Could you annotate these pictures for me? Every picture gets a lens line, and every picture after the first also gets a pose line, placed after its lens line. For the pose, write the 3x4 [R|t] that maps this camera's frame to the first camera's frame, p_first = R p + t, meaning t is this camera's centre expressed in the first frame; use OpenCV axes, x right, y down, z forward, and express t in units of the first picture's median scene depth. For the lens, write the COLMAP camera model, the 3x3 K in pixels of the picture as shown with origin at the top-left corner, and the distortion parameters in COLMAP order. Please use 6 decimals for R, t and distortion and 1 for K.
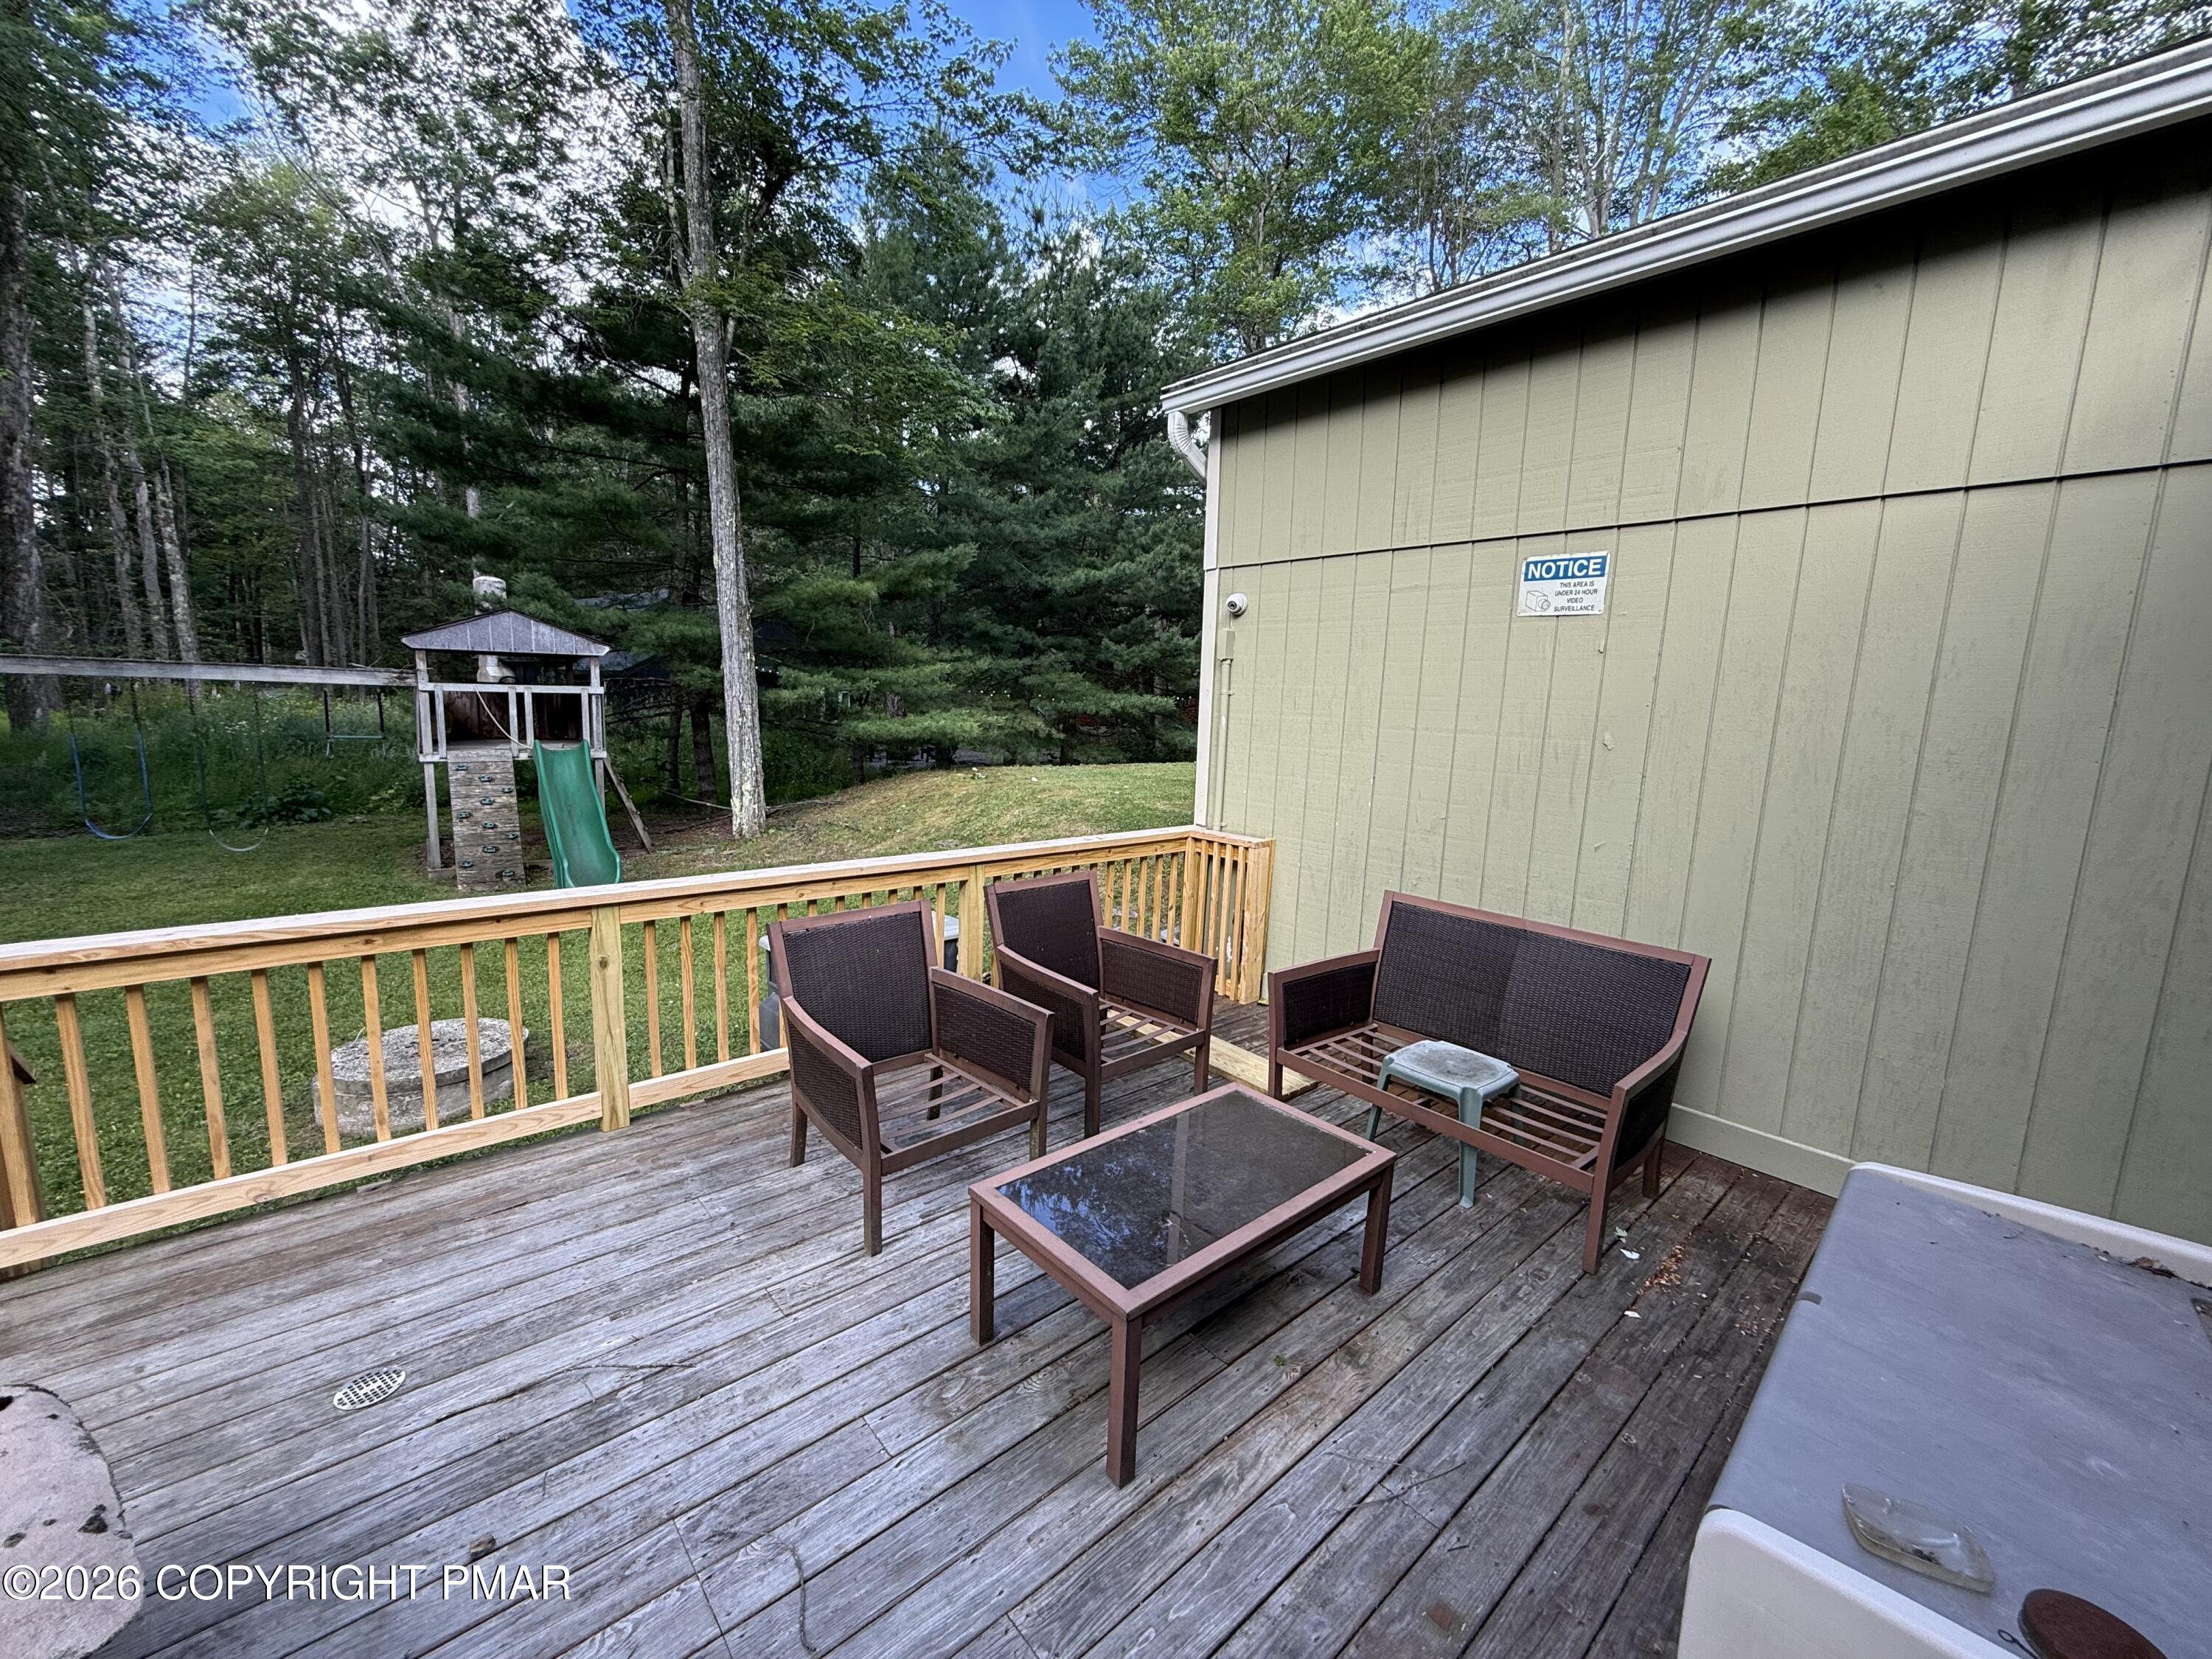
lens RADIAL K [[882.0, 0, 1092.4], [0, 882.0, 826.4], [0, 0, 1]] dist [-0.001191, -0.000026]
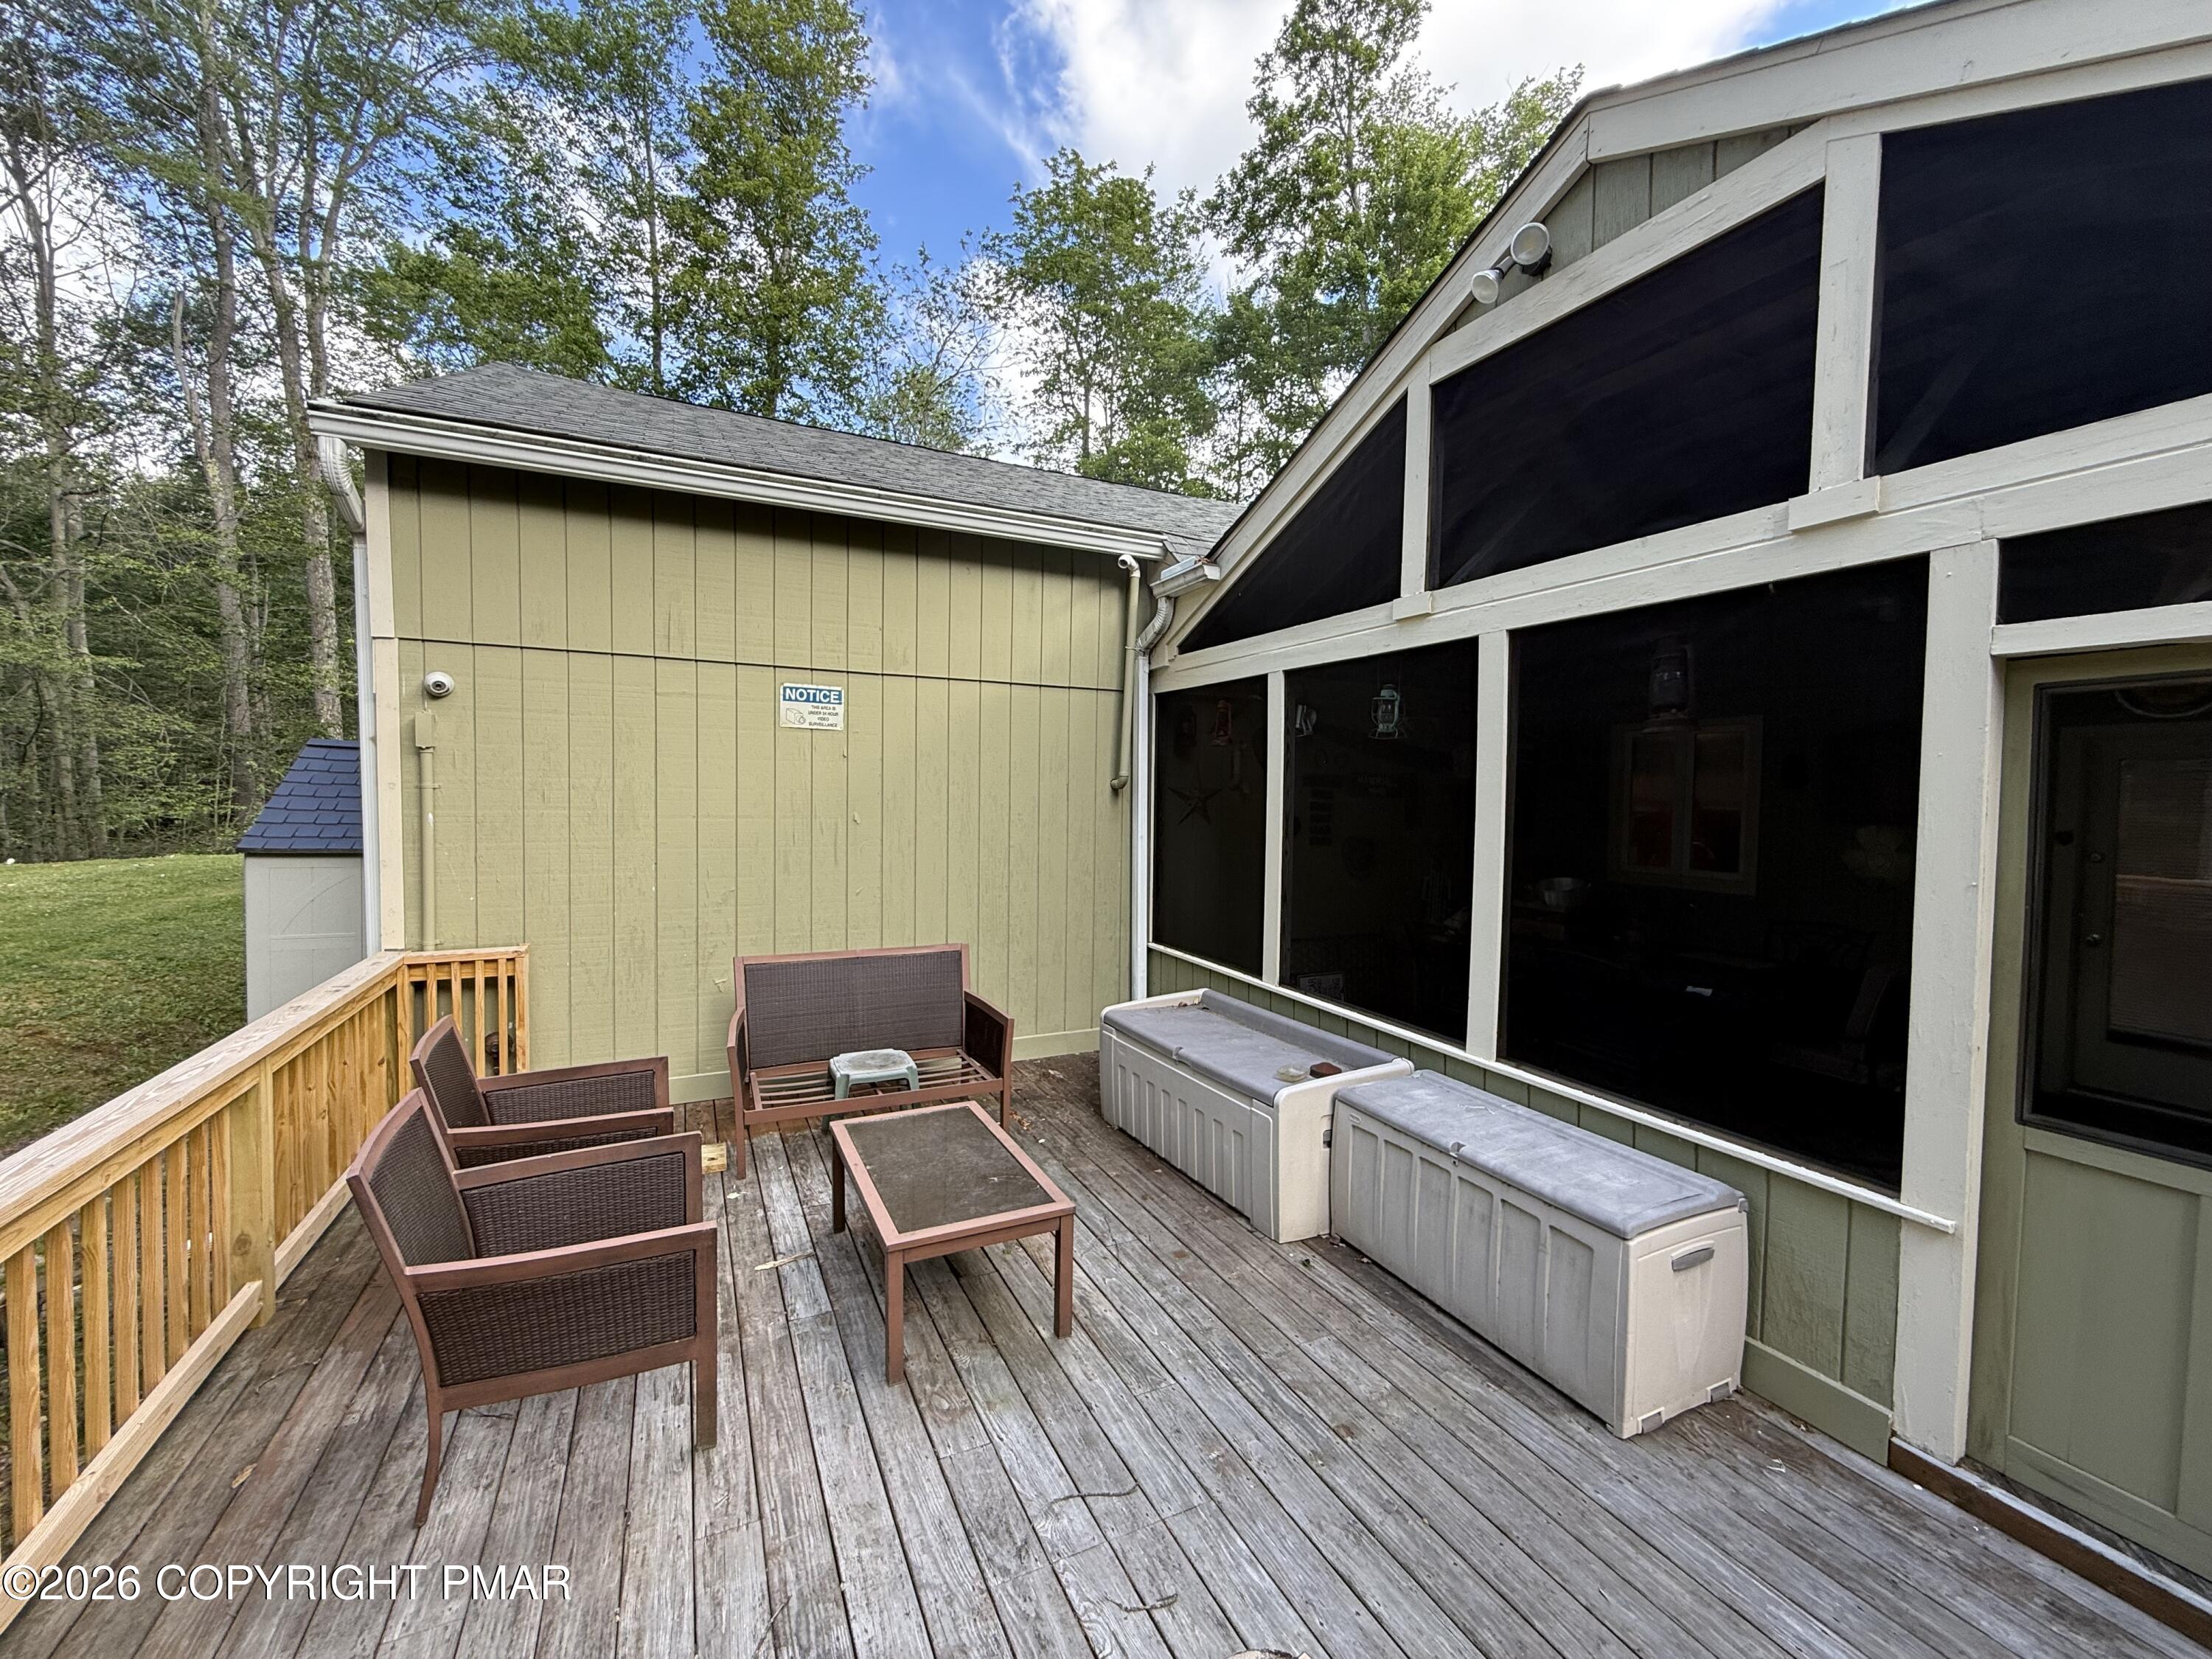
lens RADIAL K [[882.0, 0, 1095.9], [0, 882.0, 825.8], [0, 0, 1]] dist [-0.001191, -0.000026]
pose [[0.270689, -0.068740, 0.960210, -0.217649], [0.137276, 0.990010, 0.032175, -0.023885], [-0.952829, 0.123105, 0.277421, 0.071382]]
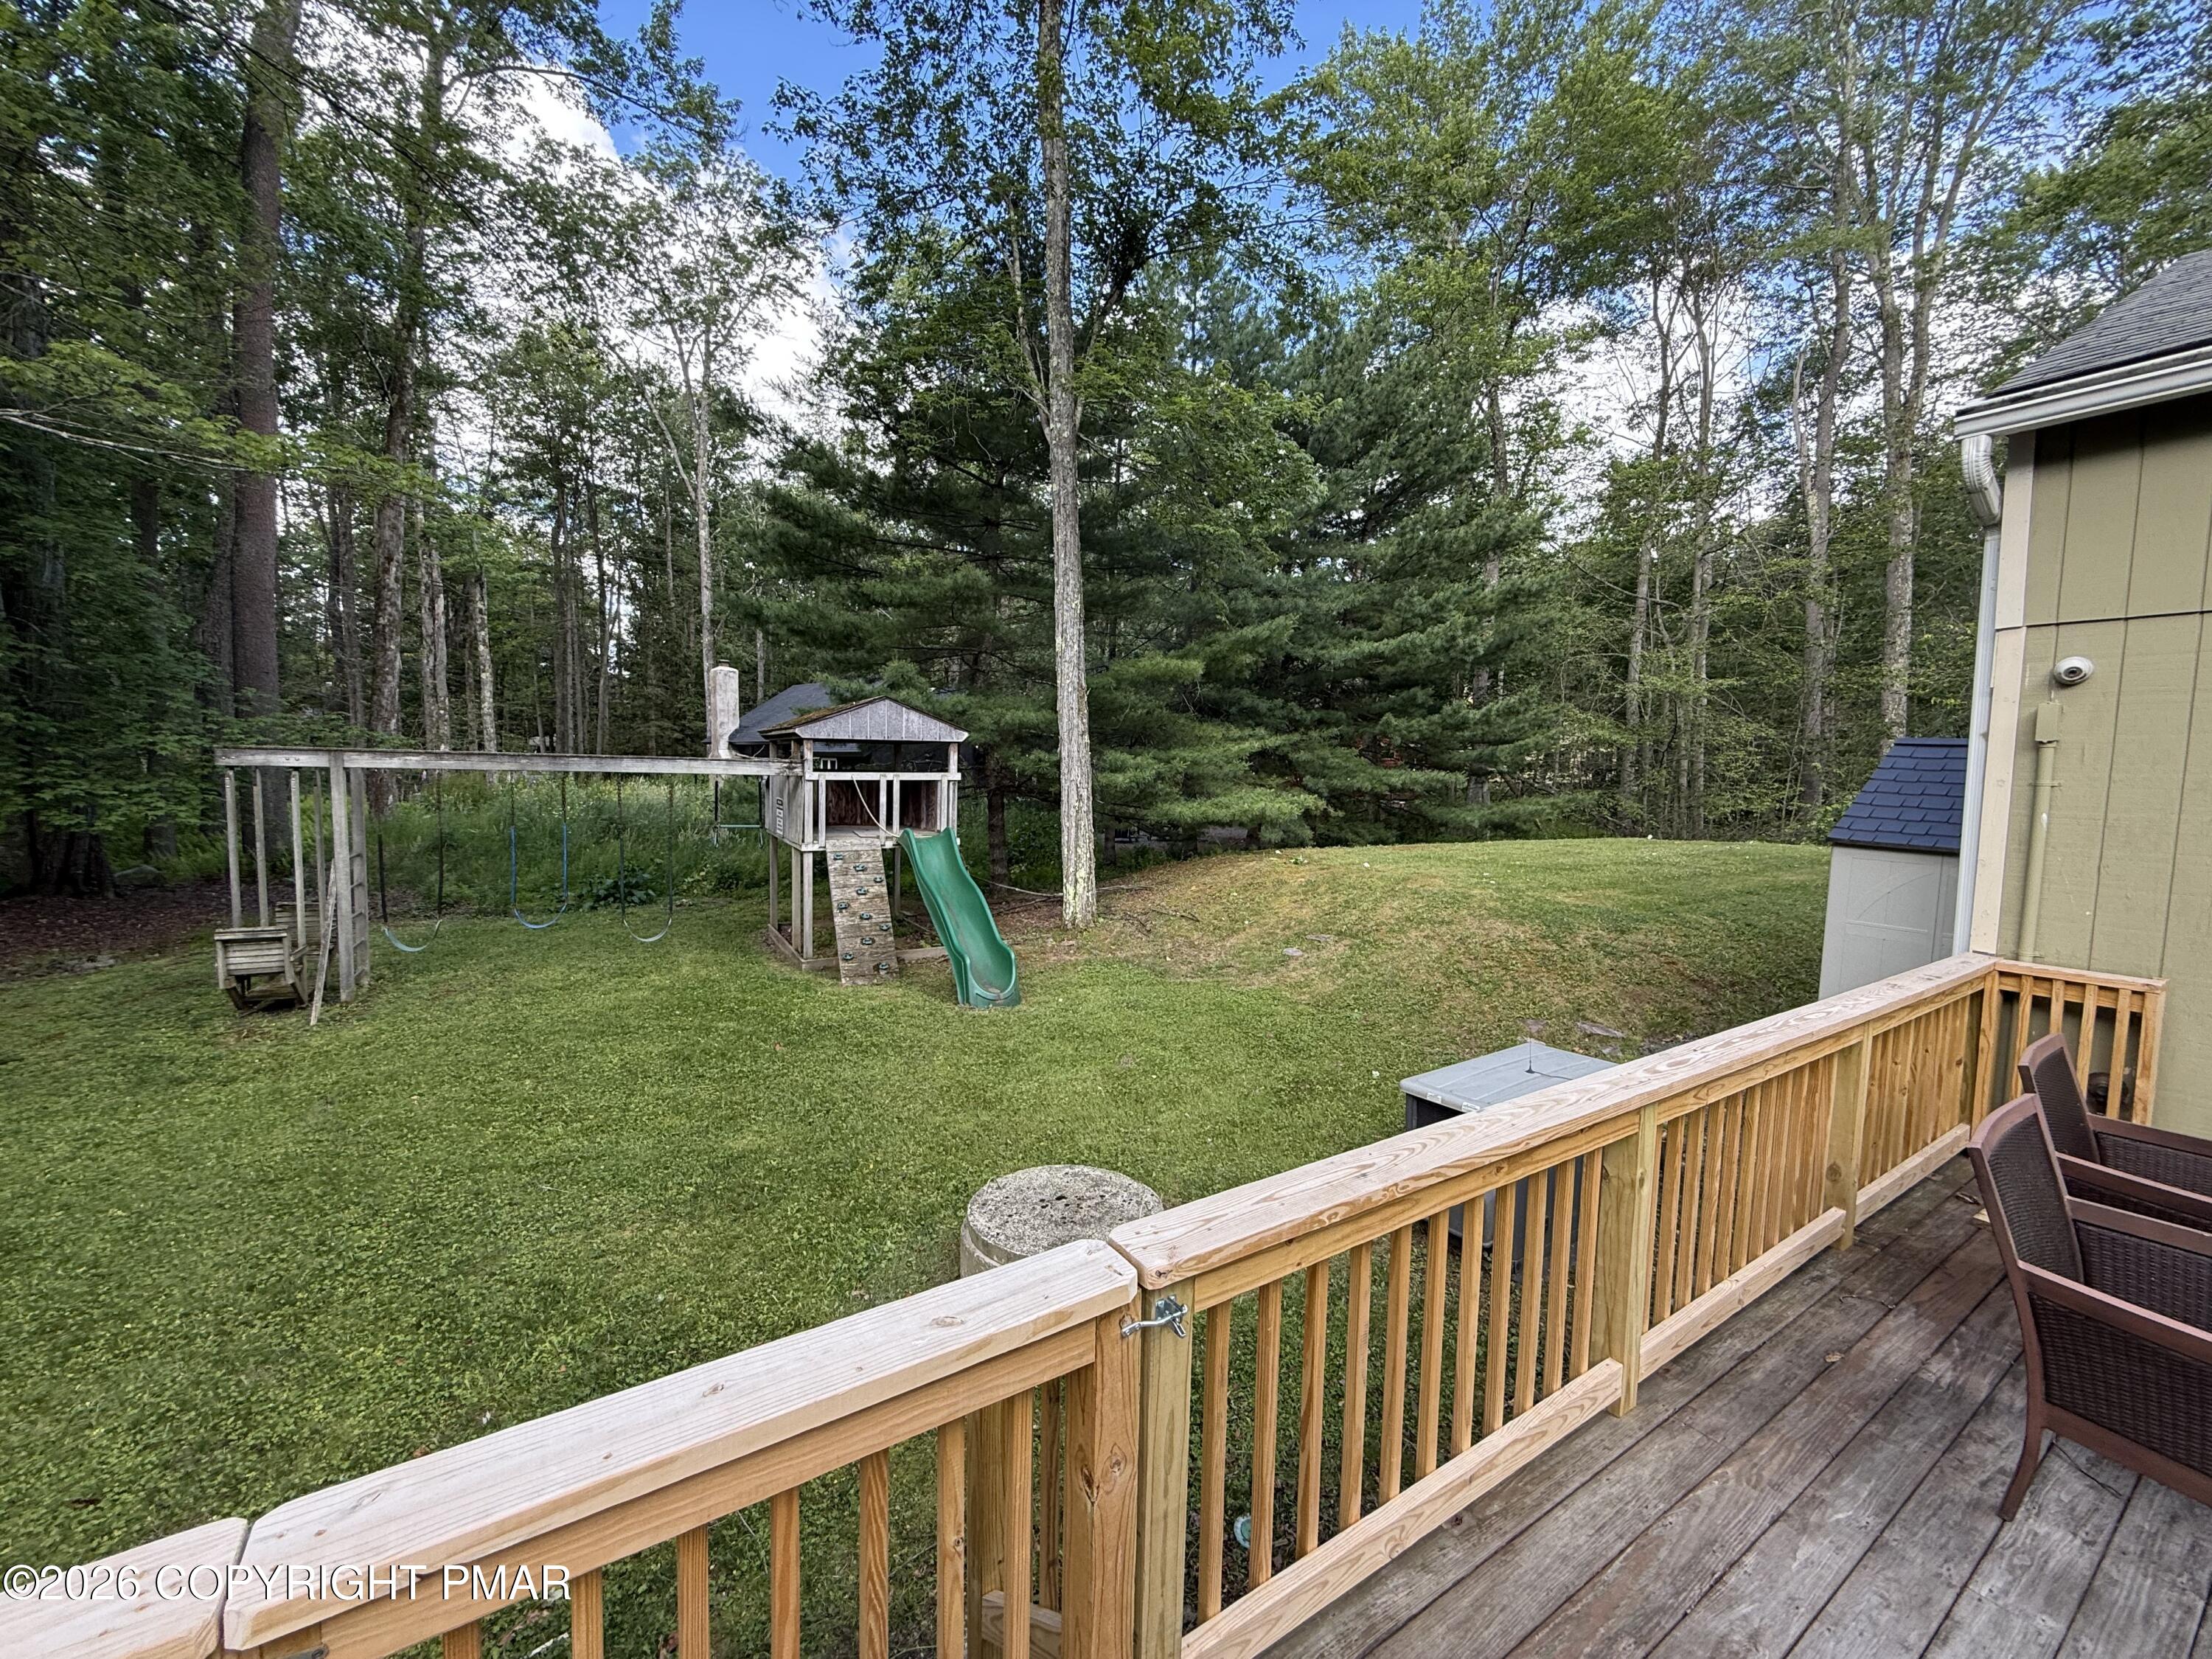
lens RADIAL K [[882.0, 0, 1105.3], [0, 882.0, 827.5], [0, 0, 1]] dist [-0.001191, -0.000026]
pose [[0.990392, -0.003639, -0.138243, -0.249320], [-0.007358, 0.996851, -0.078954, -0.020772], [0.138095, 0.079213, 0.987246, 0.055839]]
